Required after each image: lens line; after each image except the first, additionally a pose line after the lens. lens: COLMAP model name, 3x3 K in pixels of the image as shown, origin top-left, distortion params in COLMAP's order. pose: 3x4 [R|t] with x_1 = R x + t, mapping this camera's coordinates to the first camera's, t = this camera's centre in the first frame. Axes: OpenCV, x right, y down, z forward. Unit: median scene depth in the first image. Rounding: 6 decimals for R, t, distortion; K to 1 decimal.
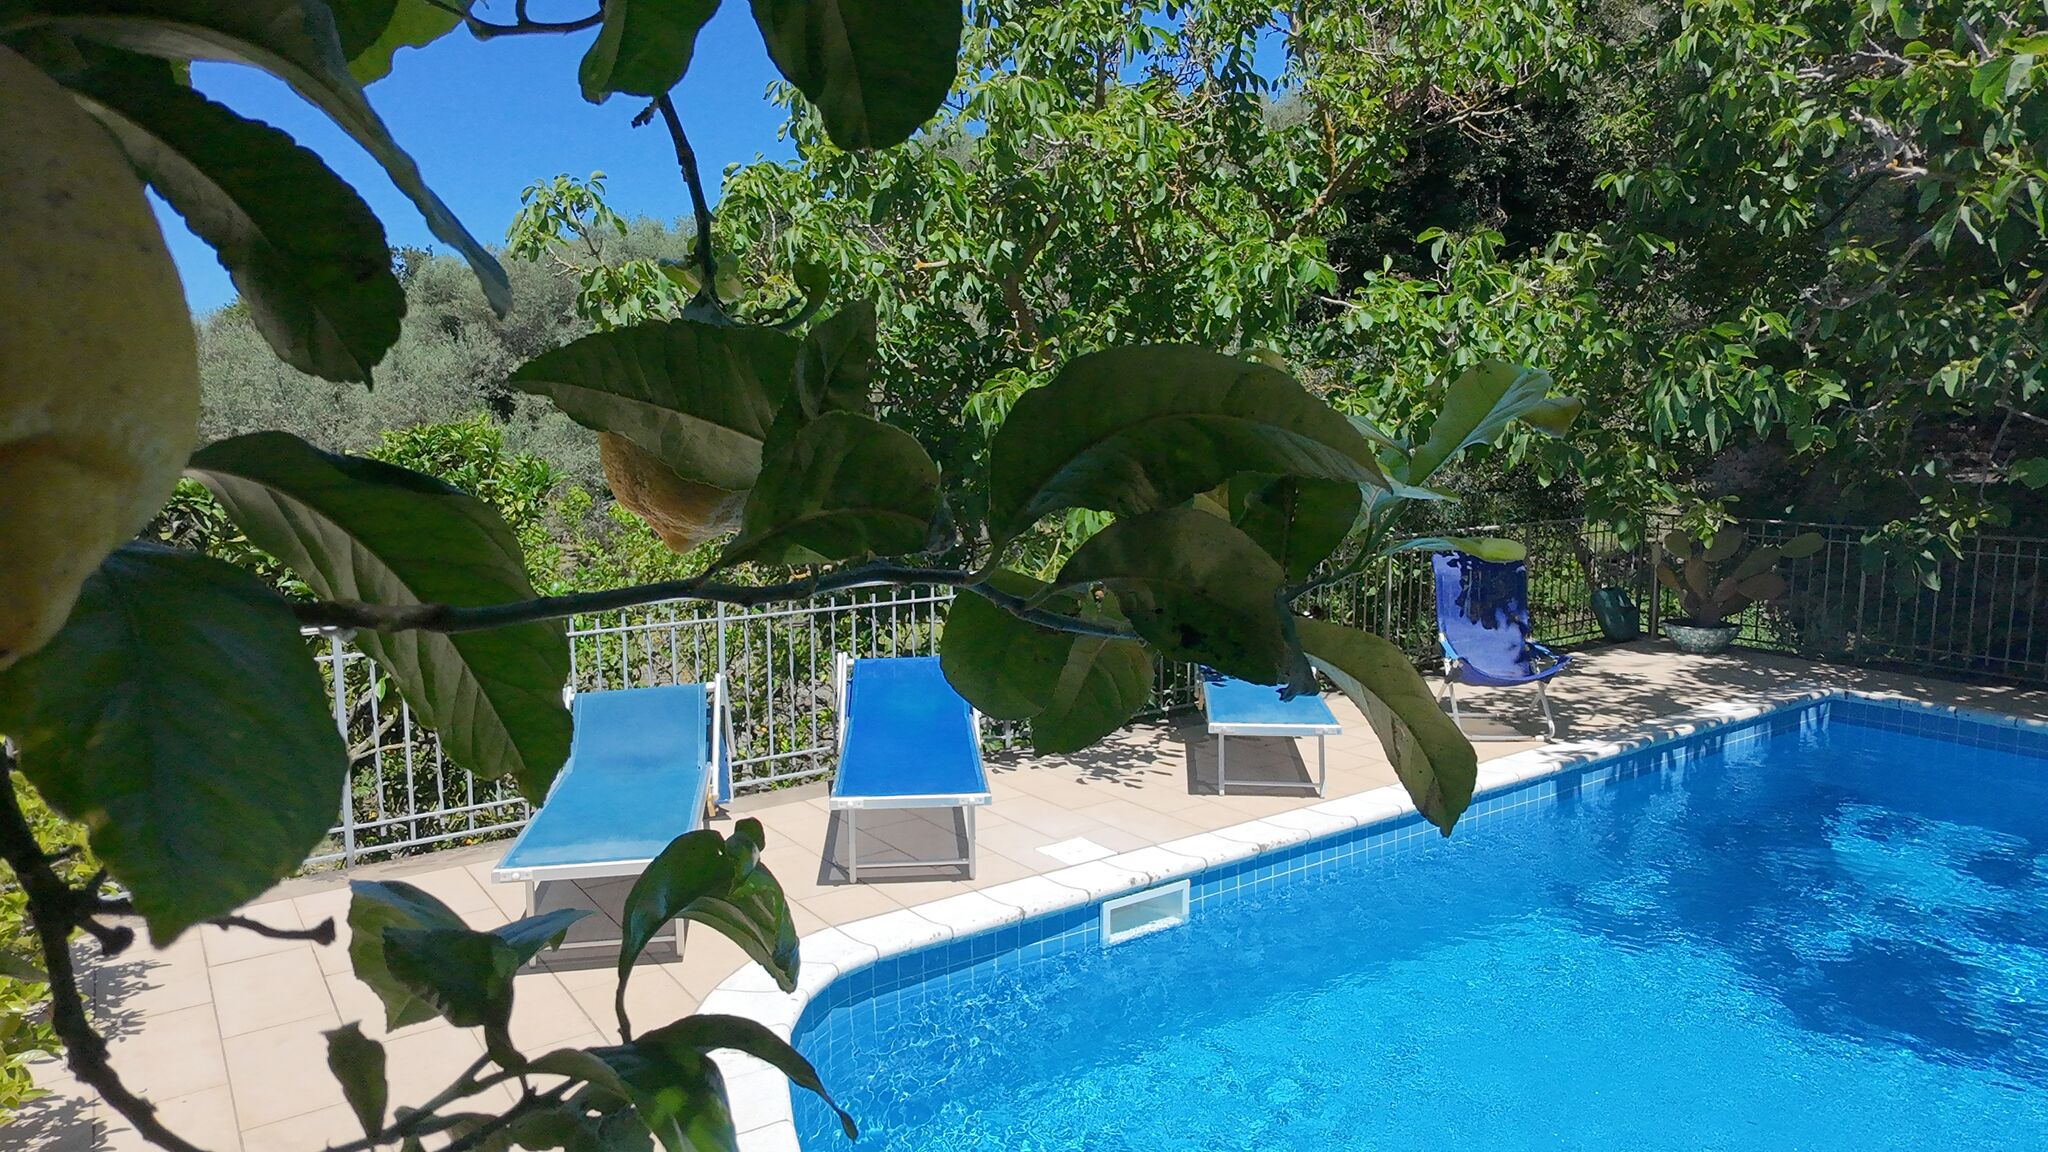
lens RADIAL K [[1306.1, 0, 1034.9], [0, 1306.1, 577.2], [0, 0, 1]] dist [0.004364, -0.004662]
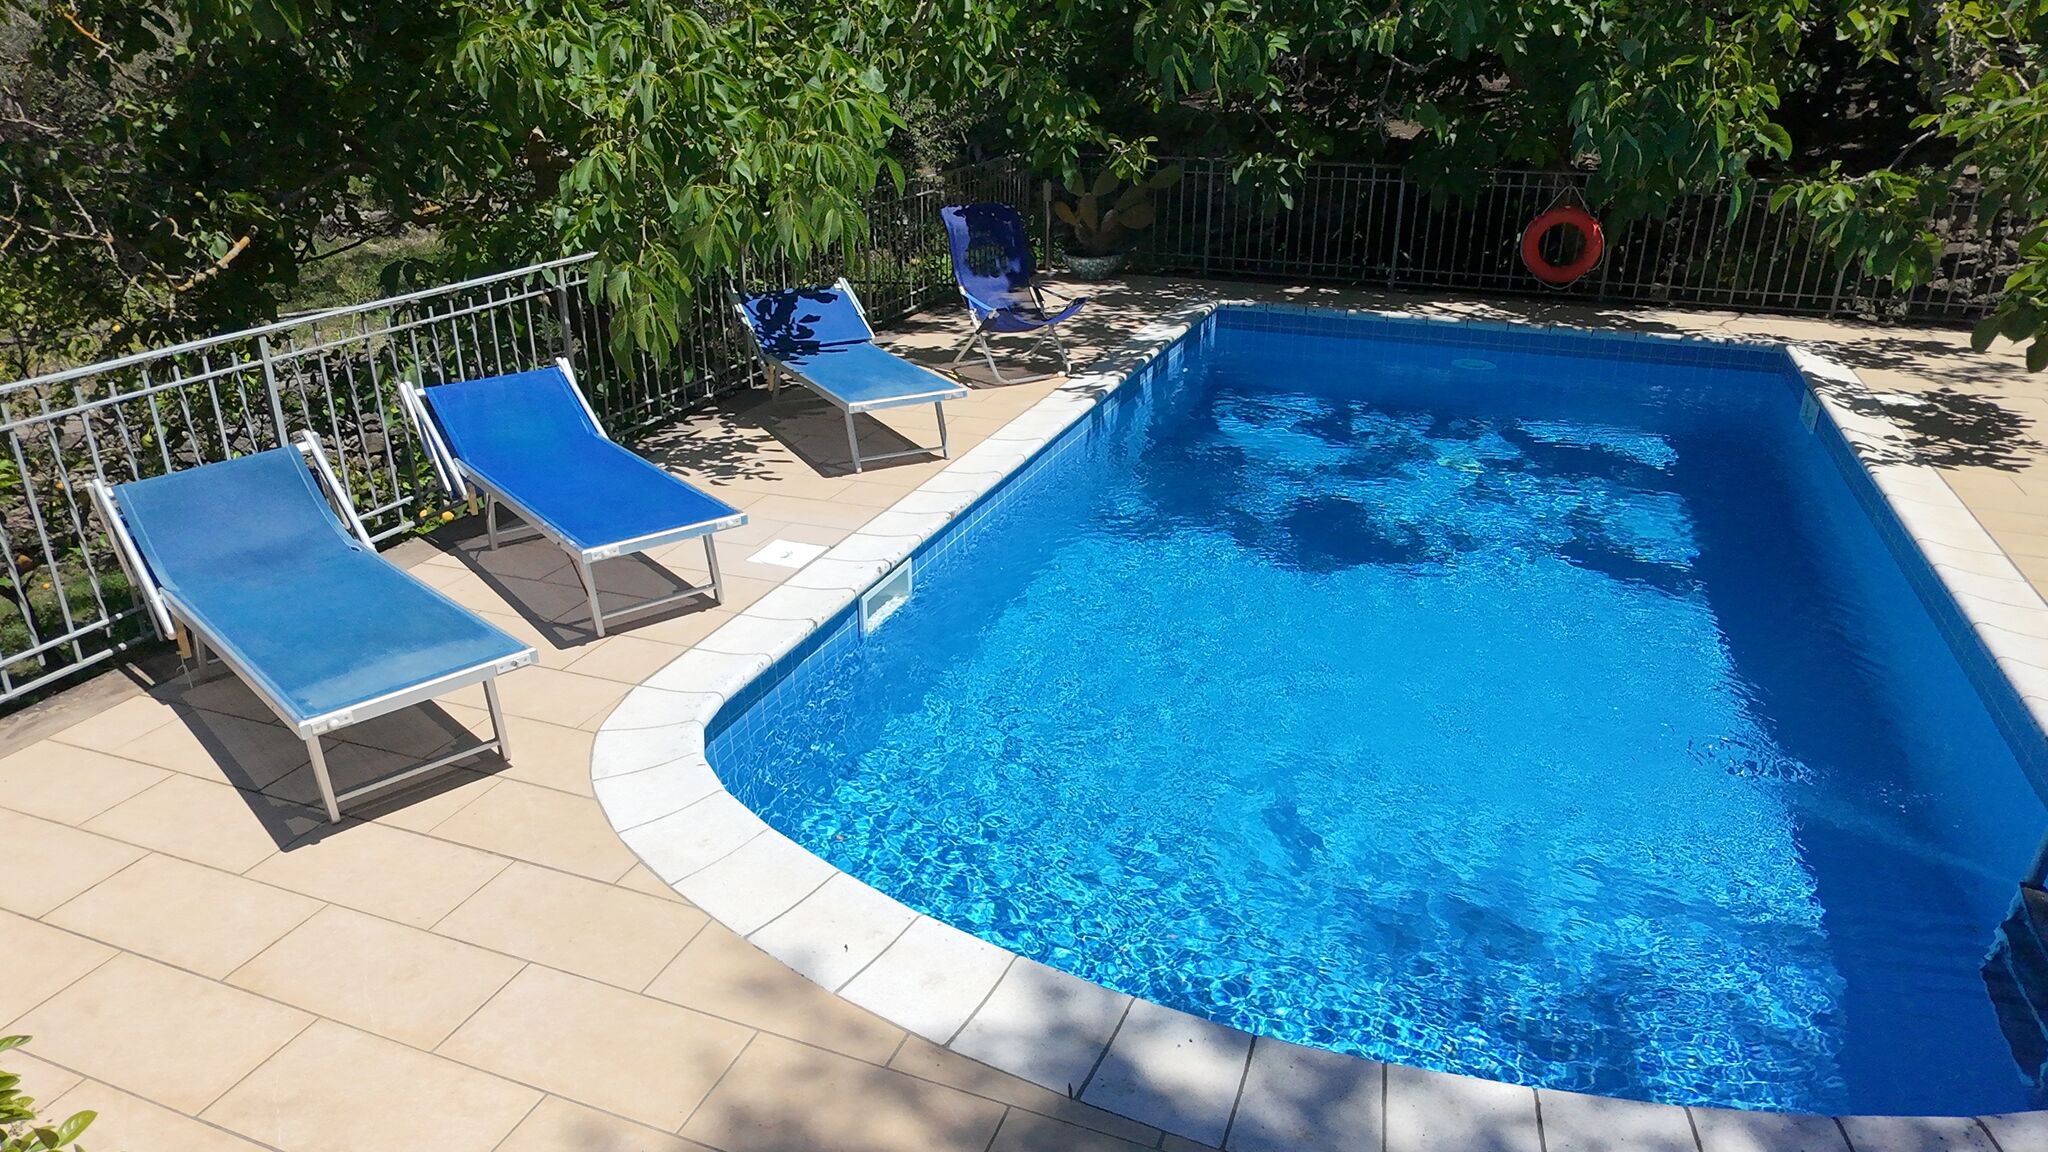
lens RADIAL K [[1306.1, 0, 1026.9], [0, 1306.1, 588.4], [0, 0, 1]] dist [0.004364, -0.004662]
pose [[0.833611, -0.213367, 0.509477, -0.232564], [0.066056, 0.954268, 0.291563, -0.028384], [-0.548388, -0.209396, 0.809583, 0.073638]]
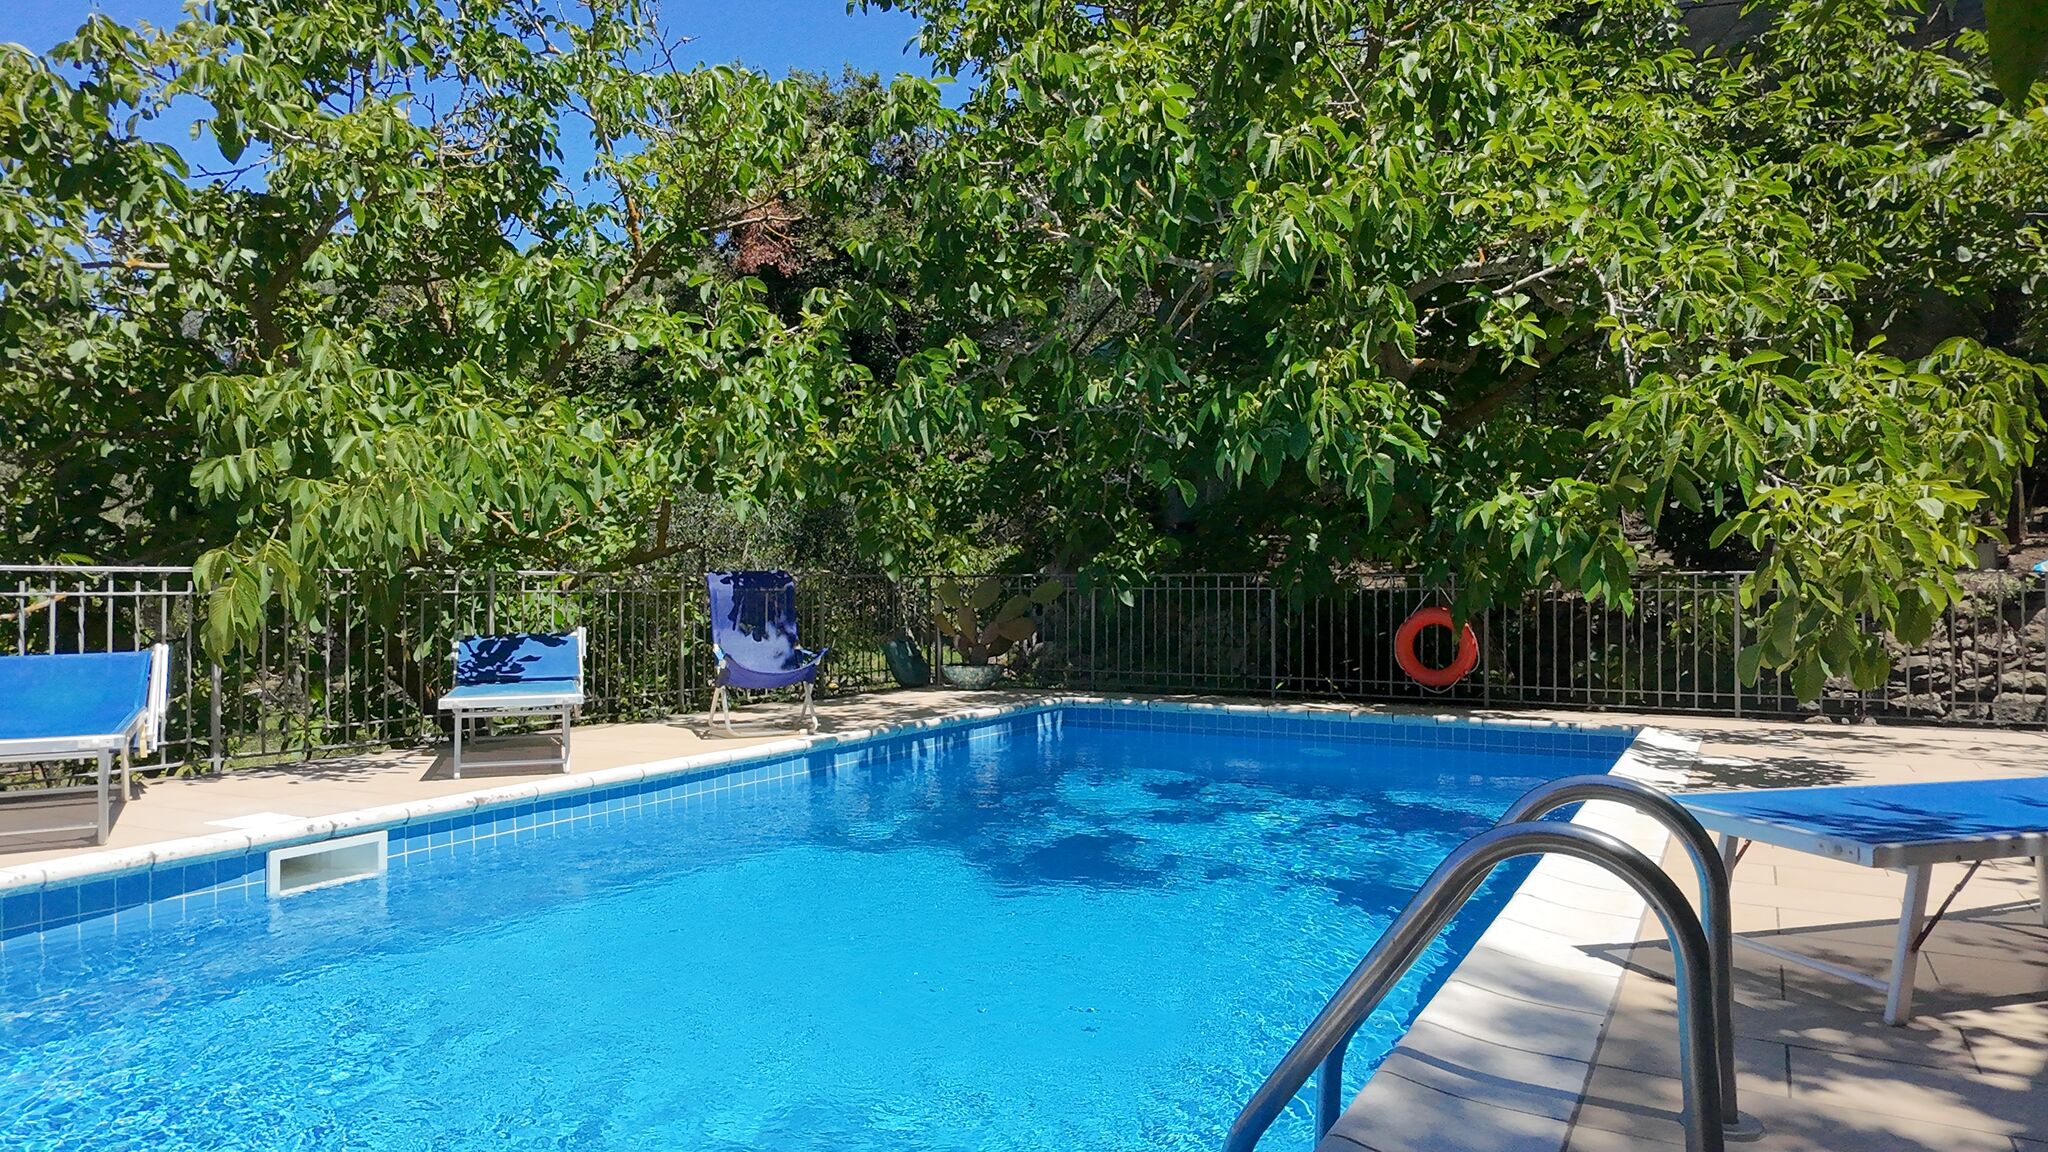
lens RADIAL K [[1306.1, 0, 1027.7], [0, 1306.1, 564.2], [0, 0, 1]] dist [0.004364, -0.004662]
pose [[0.899663, 0.006221, 0.436541, 0.083694], [0.054716, 0.990408, -0.126879, 0.128168], [-0.433143, 0.138034, 0.890693, -0.040954]]
